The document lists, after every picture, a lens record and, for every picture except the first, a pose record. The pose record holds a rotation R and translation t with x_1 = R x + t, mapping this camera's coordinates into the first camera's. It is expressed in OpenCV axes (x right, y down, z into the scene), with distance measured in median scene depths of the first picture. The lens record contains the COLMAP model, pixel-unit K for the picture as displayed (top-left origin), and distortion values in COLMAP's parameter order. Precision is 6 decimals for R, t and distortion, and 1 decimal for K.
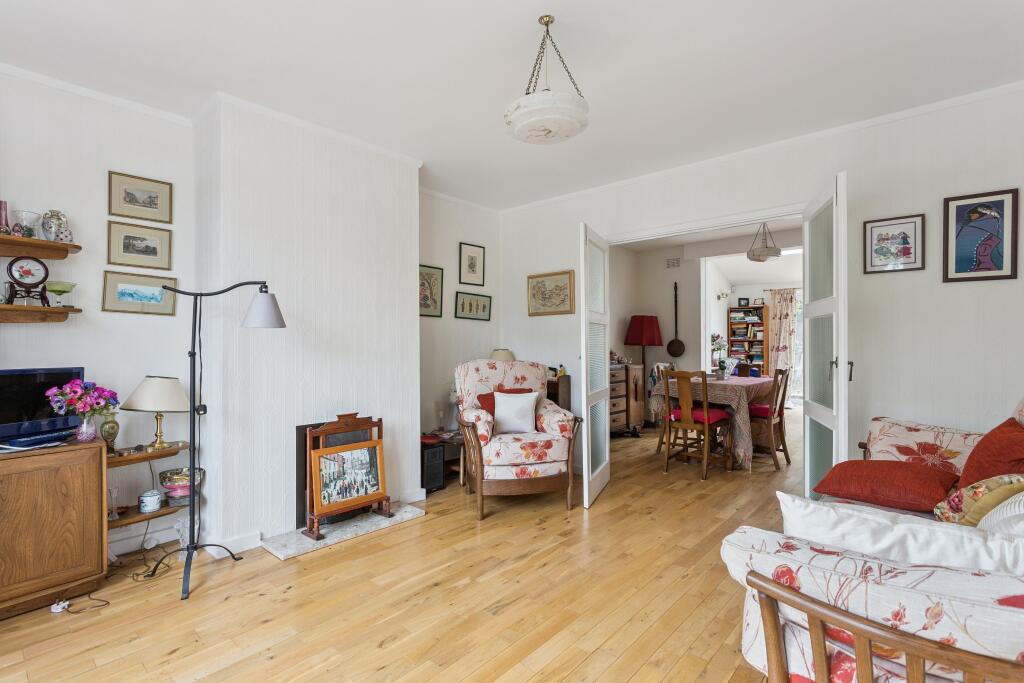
lens RADIAL K [[500.0, 0, 508.4], [0, 500.0, 340.1], [0, 0, 1]] dist [0.003464, 0.001410]
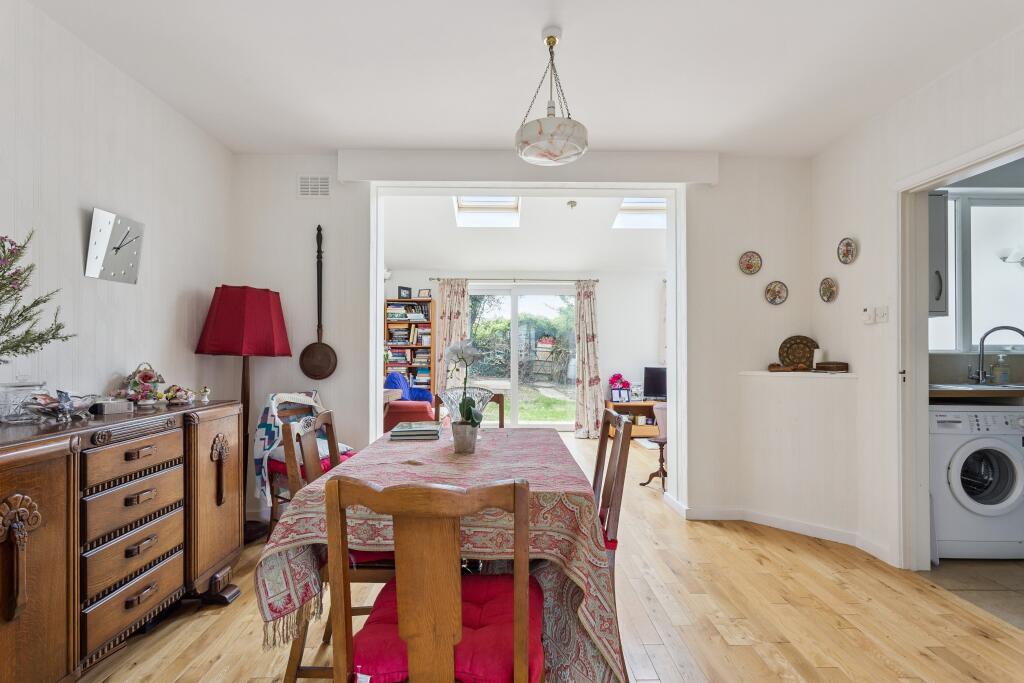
lens RADIAL K [[500.0, 0, 508.9], [0, 500.0, 342.2], [0, 0, 1]] dist [0.003464, 0.001410]
pose [[0.742675, 0.015125, 0.669481, 0.140865], [-0.008456, 0.999877, -0.013209, 0.002686], [-0.669598, 0.004148, 0.742712, 0.495315]]
